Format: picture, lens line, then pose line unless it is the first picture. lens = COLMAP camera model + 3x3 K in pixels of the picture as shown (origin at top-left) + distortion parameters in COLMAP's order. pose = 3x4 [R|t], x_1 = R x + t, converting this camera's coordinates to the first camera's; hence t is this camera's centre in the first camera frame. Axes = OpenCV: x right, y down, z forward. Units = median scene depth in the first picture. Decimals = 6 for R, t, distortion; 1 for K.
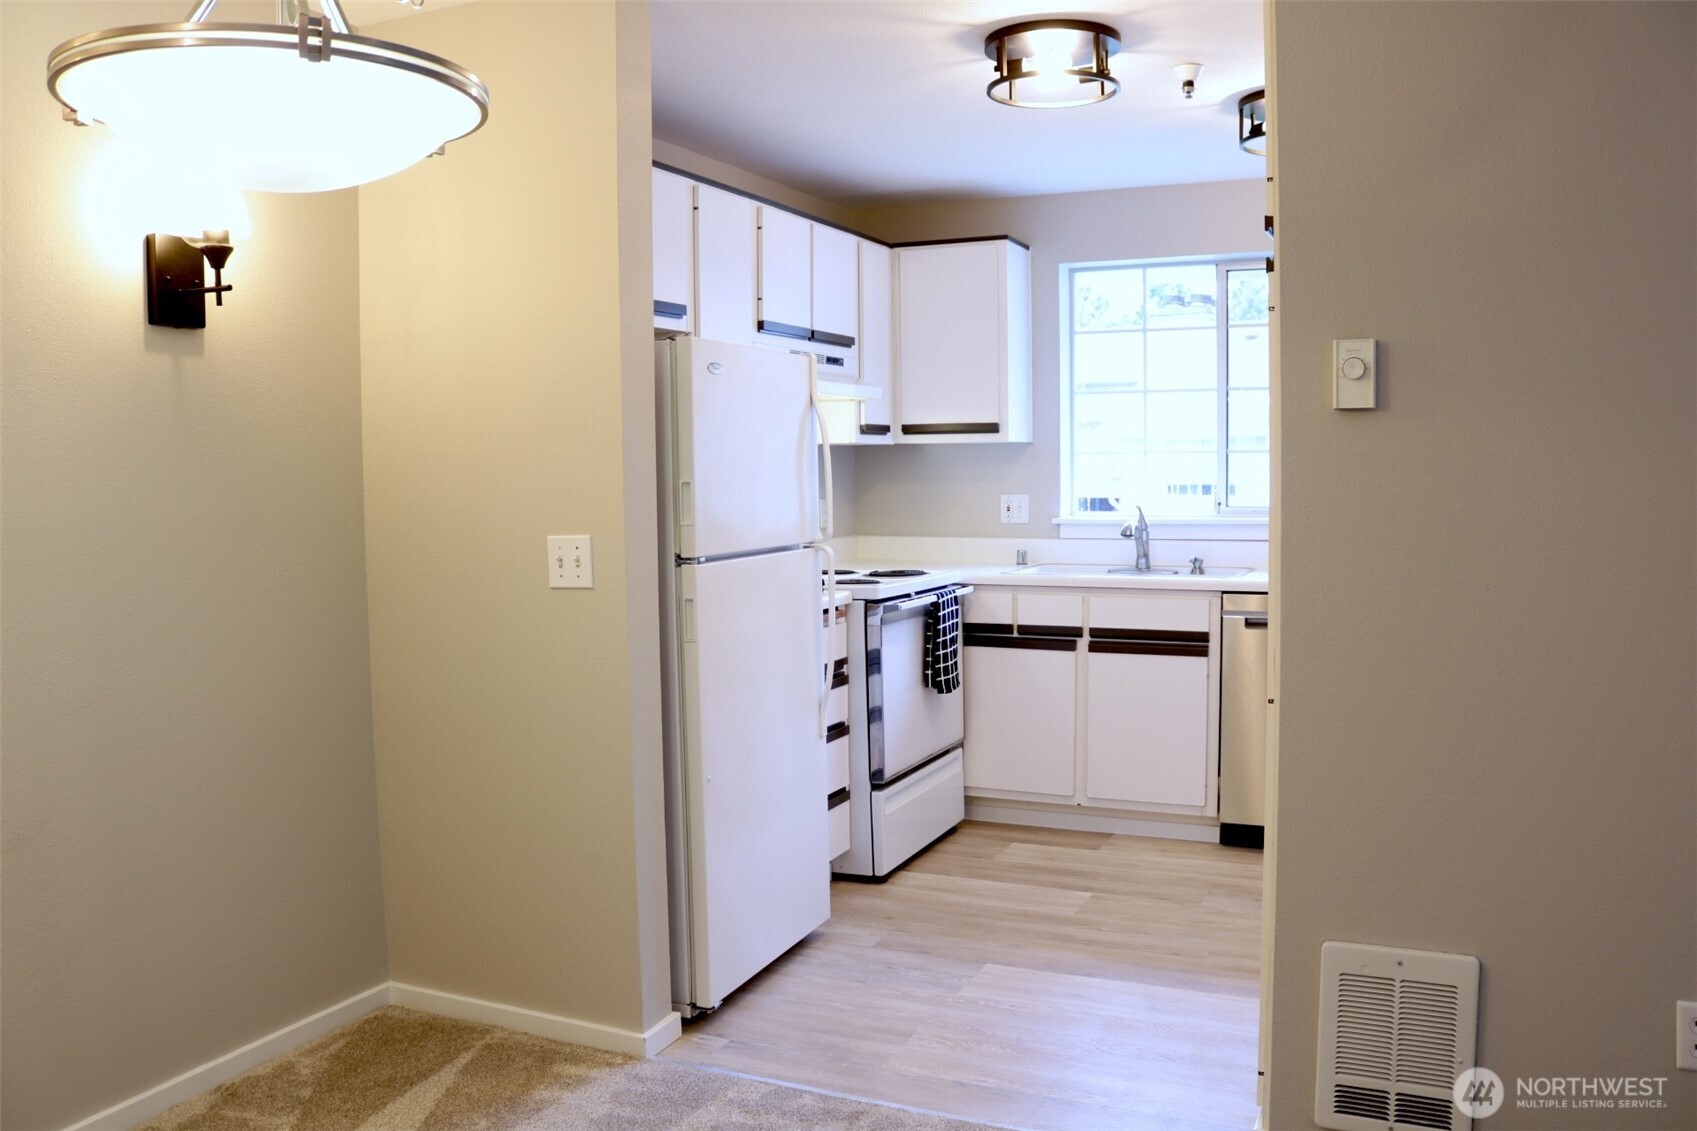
lens RADIAL K [[1399.4, 0, 851.5], [0, 1399.4, 566.1], [0, 0, 1]] dist [-0.162810, 0.139534]
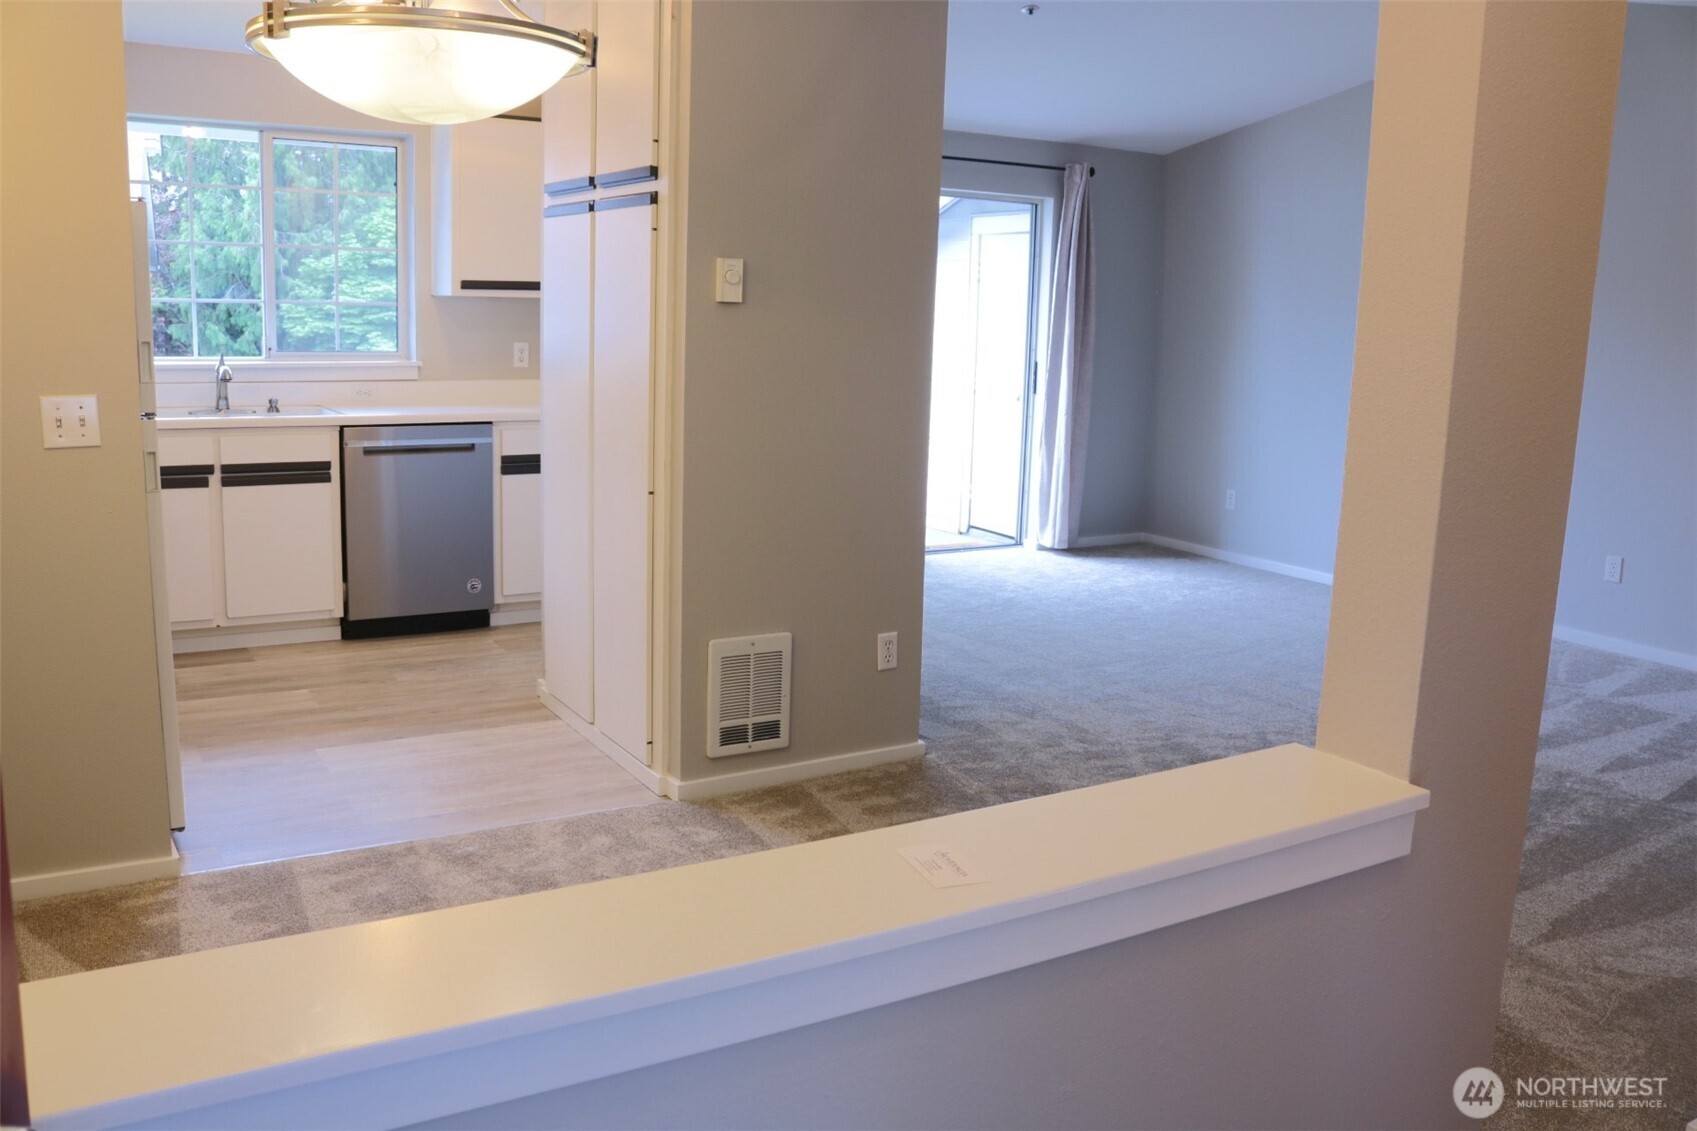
lens RADIAL K [[1399.4, 0, 851.5], [0, 1399.4, 566.1], [0, 0, 1]] dist [-0.162810, 0.139534]
pose [[0.558131, -0.122818, 0.820613, -0.457041], [0.017719, 0.990523, 0.136196, -0.014356], [-0.829564, -0.061475, 0.555018, -0.015761]]
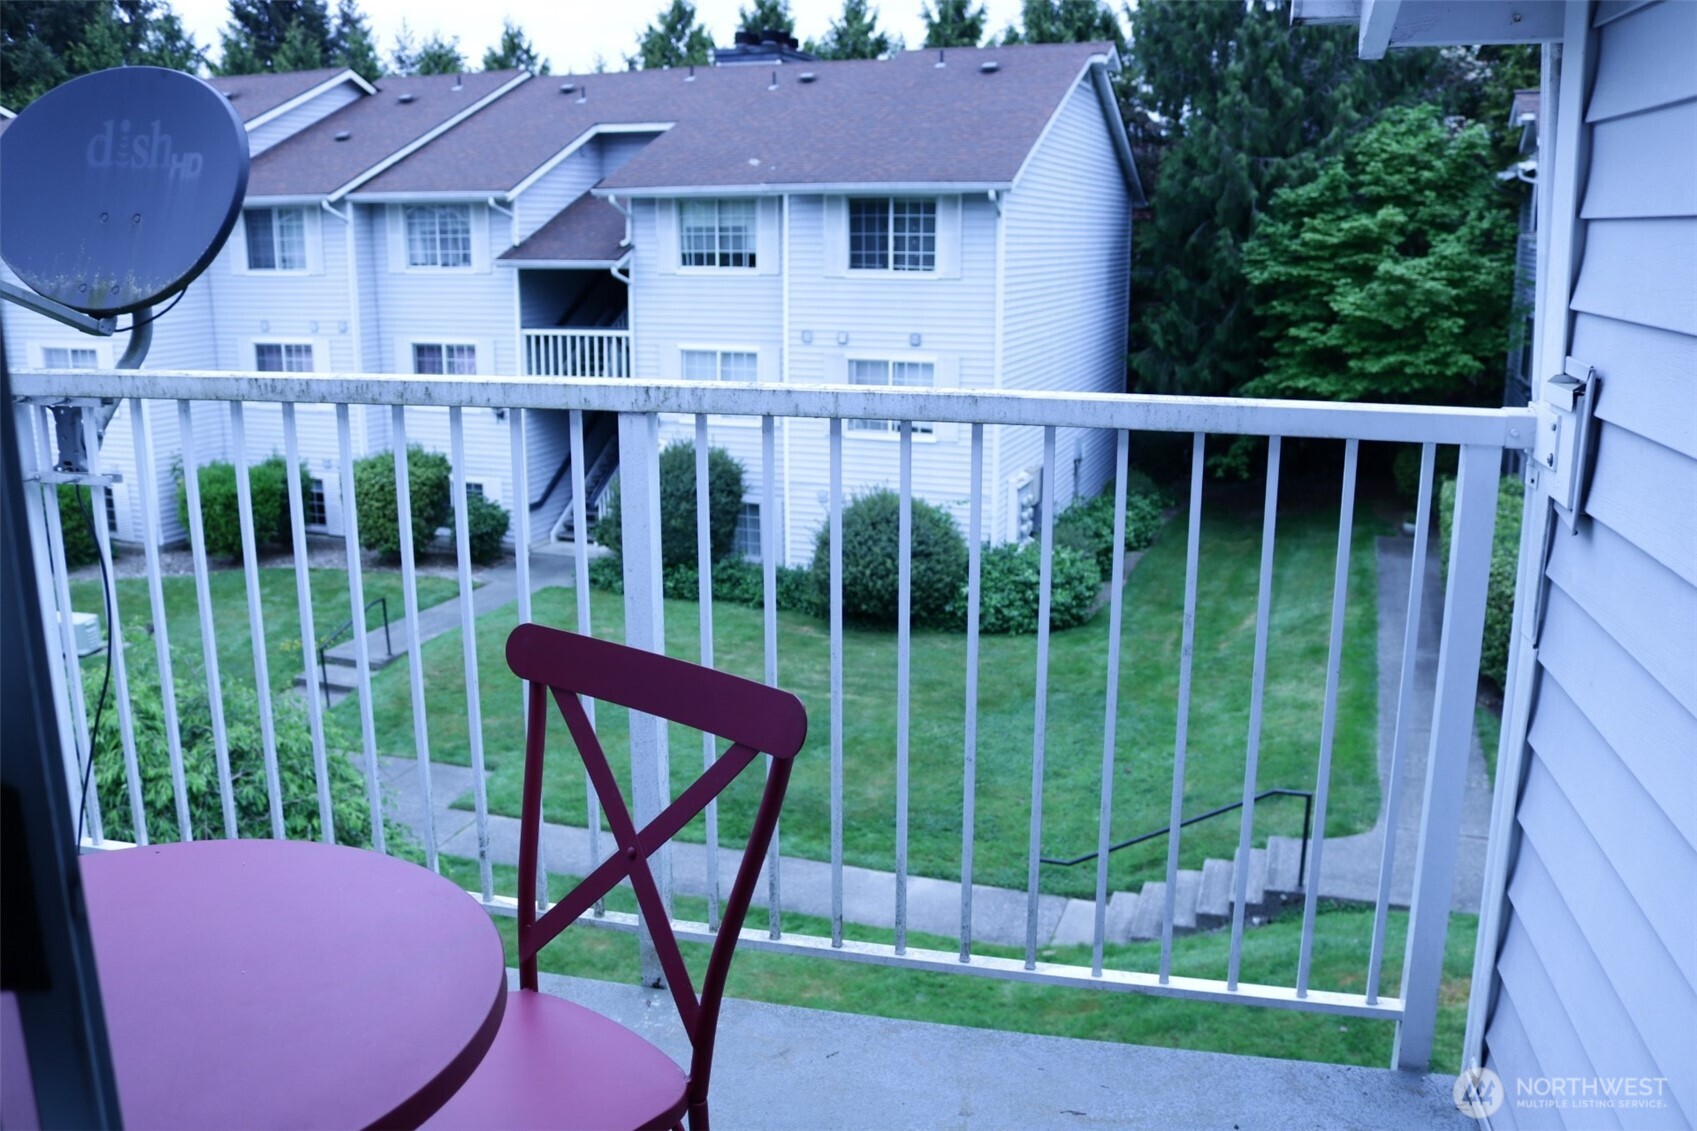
lens RADIAL K [[1428.8, 0, 858.4], [0, 1428.8, 569.8], [0, 0, 1]] dist [-0.161080, 0.138125]
pose [[0.981320, -0.031971, 0.189707, 0.997838], [0.000505, 0.986519, 0.163646, -0.056683], [-0.192382, -0.160493, 0.968107, 0.675223]]
